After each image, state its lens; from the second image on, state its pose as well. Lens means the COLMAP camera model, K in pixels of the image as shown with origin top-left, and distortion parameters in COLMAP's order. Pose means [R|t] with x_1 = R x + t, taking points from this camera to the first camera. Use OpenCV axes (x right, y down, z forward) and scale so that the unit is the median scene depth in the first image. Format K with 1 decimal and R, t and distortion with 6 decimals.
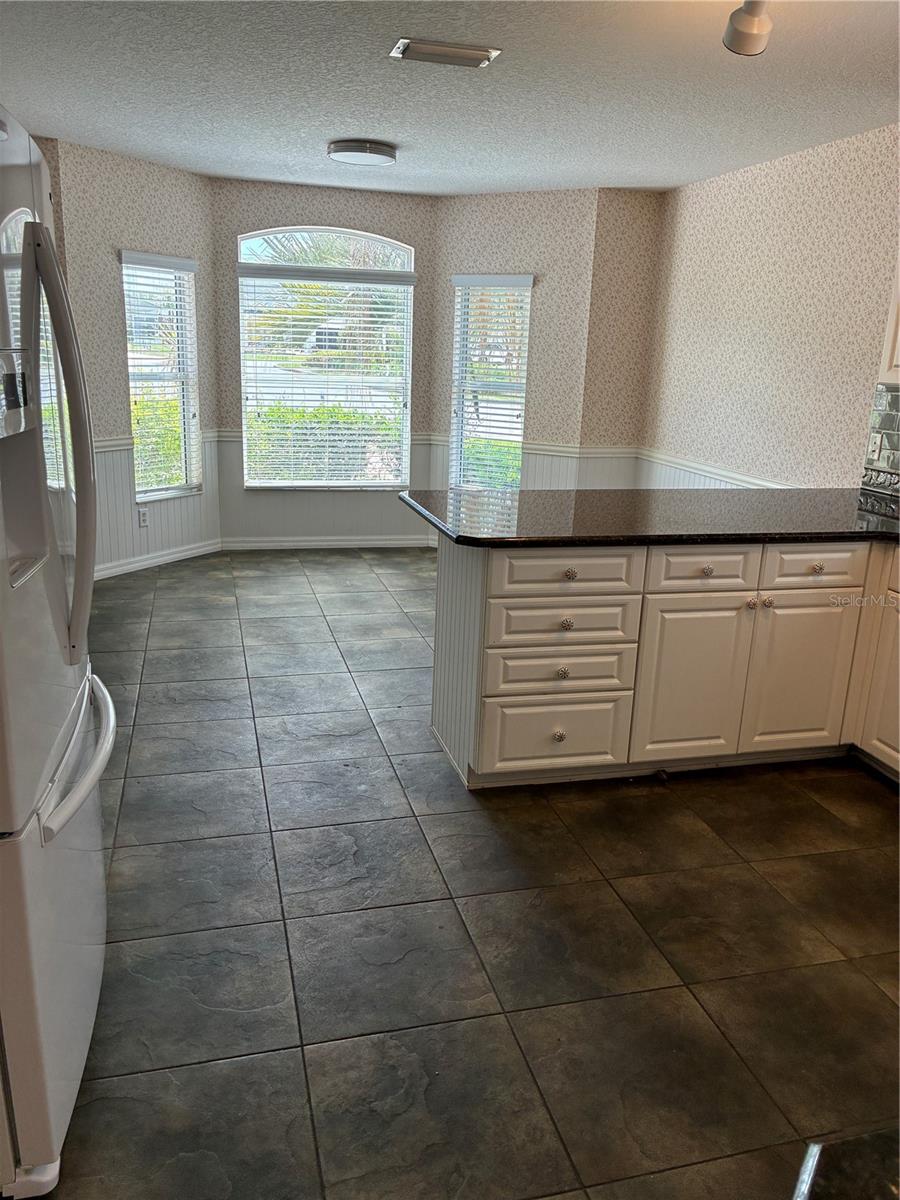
lens RADIAL K [[909.0, 0, 446.9], [0, 909.0, 605.7], [0, 0, 1]] dist [0.044946, -0.062383]
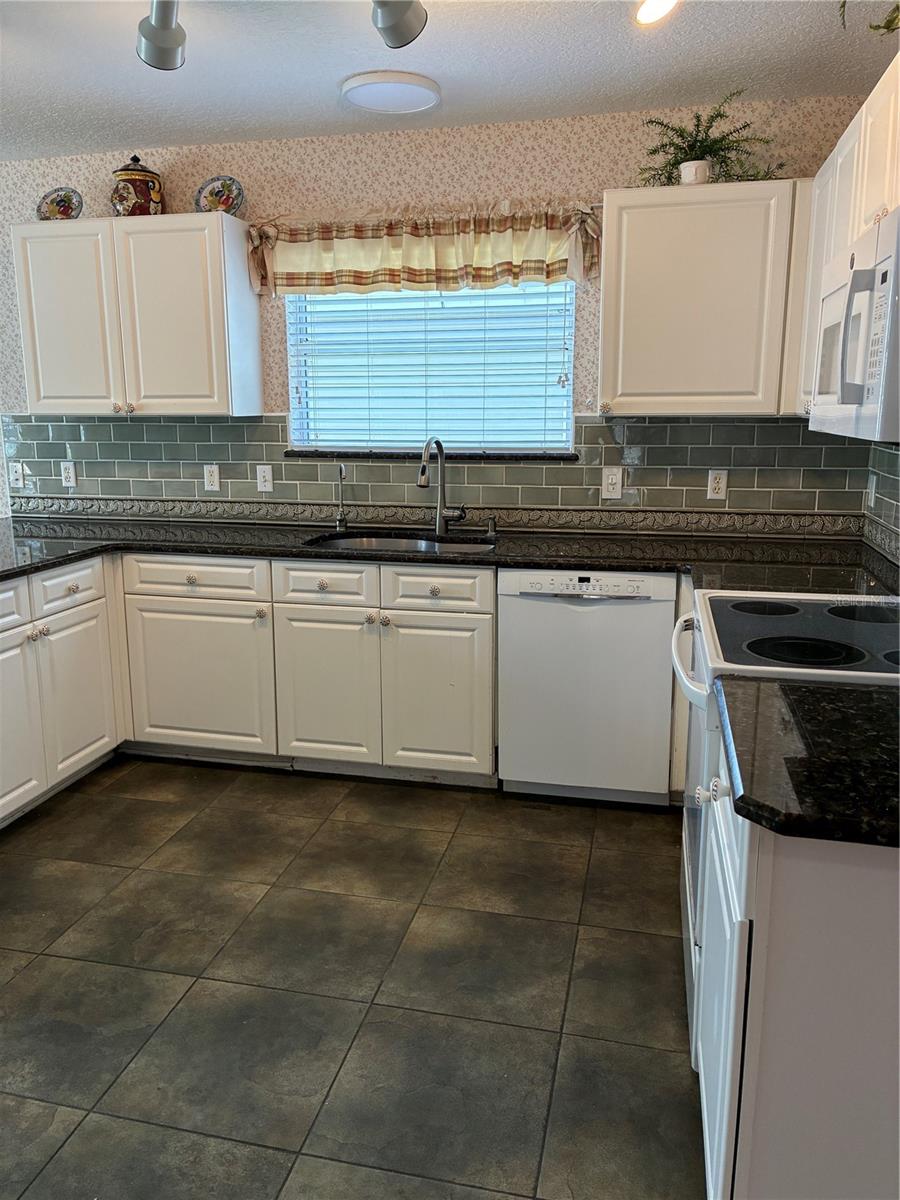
lens RADIAL K [[909.0, 0, 448.0], [0, 909.0, 594.4], [0, 0, 1]] dist [0.044946, -0.062383]
pose [[0.464357, -0.217779, 0.858455, -0.302281], [0.259700, 0.960169, 0.103105, -0.030947], [-0.846716, 0.175063, 0.502419, 0.111223]]
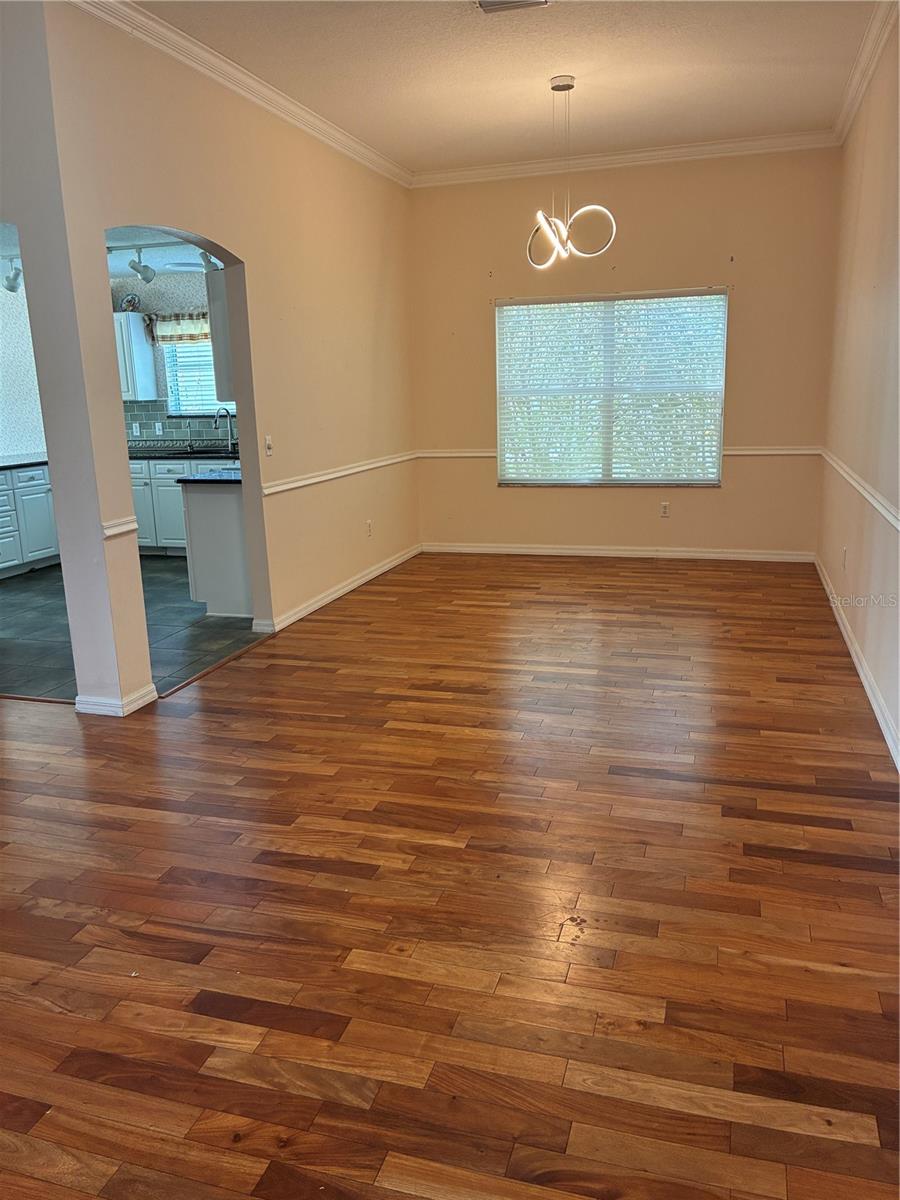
lens RADIAL K [[909.0, 0, 445.1], [0, 909.0, 603.5], [0, 0, 1]] dist [0.044946, -0.062383]
pose [[0.527849, -0.244358, 0.813427, -1.238563], [0.275550, 0.955186, 0.108133, 0.331810], [-0.803397, 0.167062, 0.571527, -1.282724]]
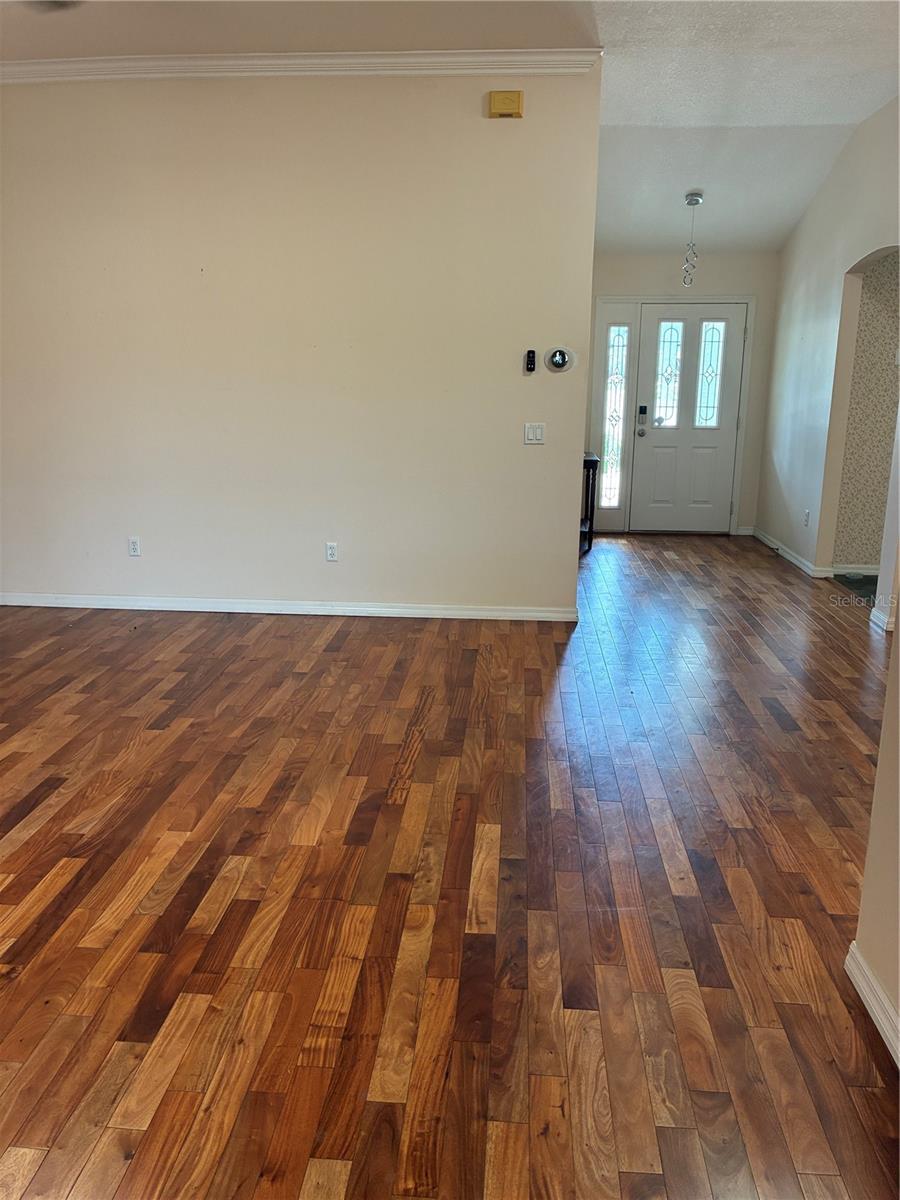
lens RADIAL K [[909.0, 0, 448.2], [0, 909.0, 598.3], [0, 0, 1]] dist [0.044946, -0.062383]
pose [[0.944533, 0.054794, -0.323812, -0.655401], [-0.066586, 0.997456, -0.025441, 0.546778], [0.321595, 0.045591, 0.945779, -2.018367]]
